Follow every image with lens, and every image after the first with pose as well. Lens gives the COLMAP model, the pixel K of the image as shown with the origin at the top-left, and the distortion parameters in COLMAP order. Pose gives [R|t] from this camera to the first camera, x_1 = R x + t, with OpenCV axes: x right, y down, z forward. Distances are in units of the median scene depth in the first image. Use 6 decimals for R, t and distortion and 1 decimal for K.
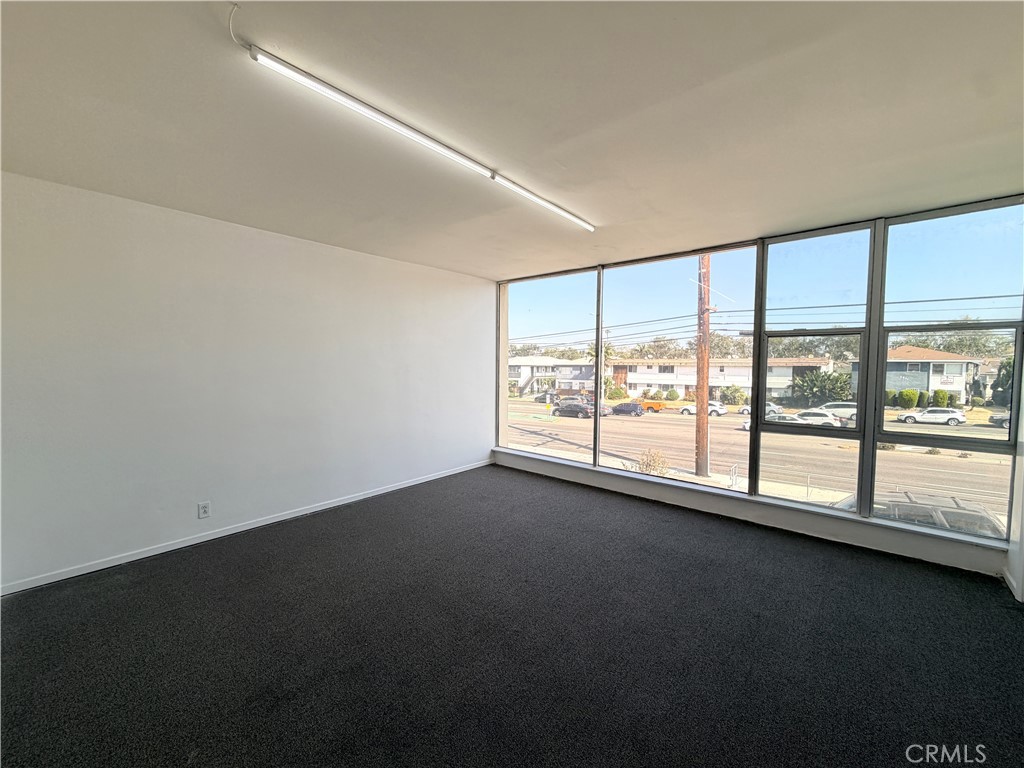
lens RADIAL K [[406.3, 0, 512.0], [0, 406.3, 384.0], [0, 0, 1]] dist [-0.005665, -0.000133]
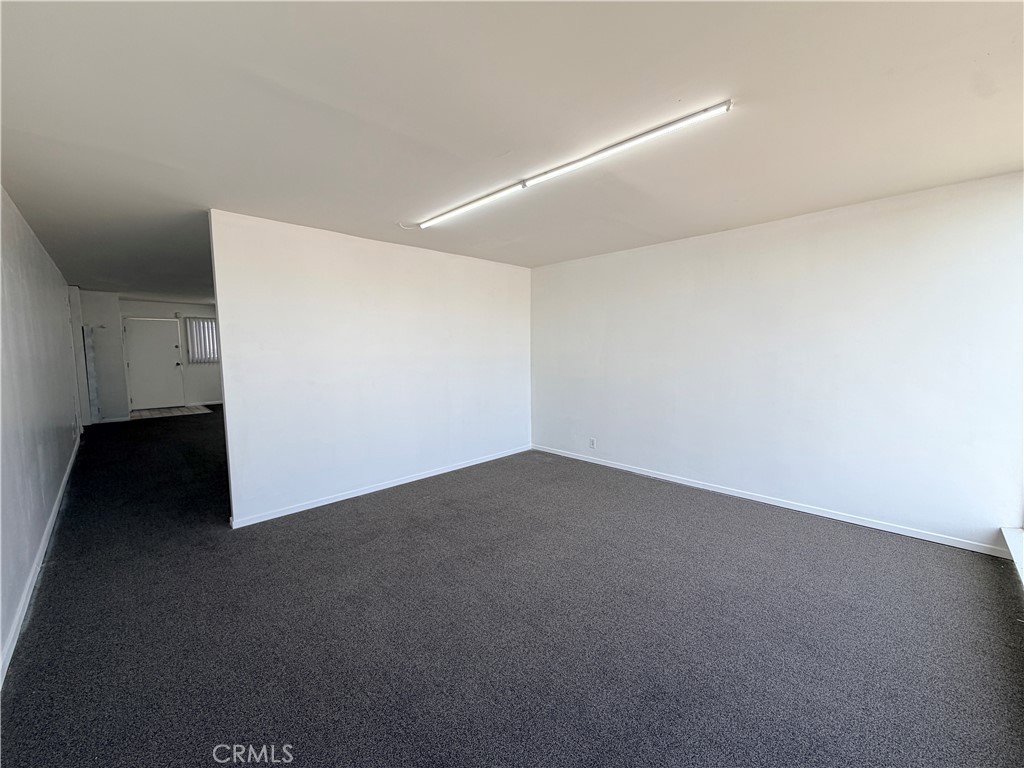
lens RADIAL K [[406.3, 0, 512.0], [0, 406.3, 384.0], [0, 0, 1]] dist [-0.005665, -0.000133]
pose [[-0.081197, 0.087608, -0.992840, 0.820568], [-0.044750, 0.994804, 0.091441, -0.049917], [0.995693, 0.051854, -0.076854, 0.795206]]
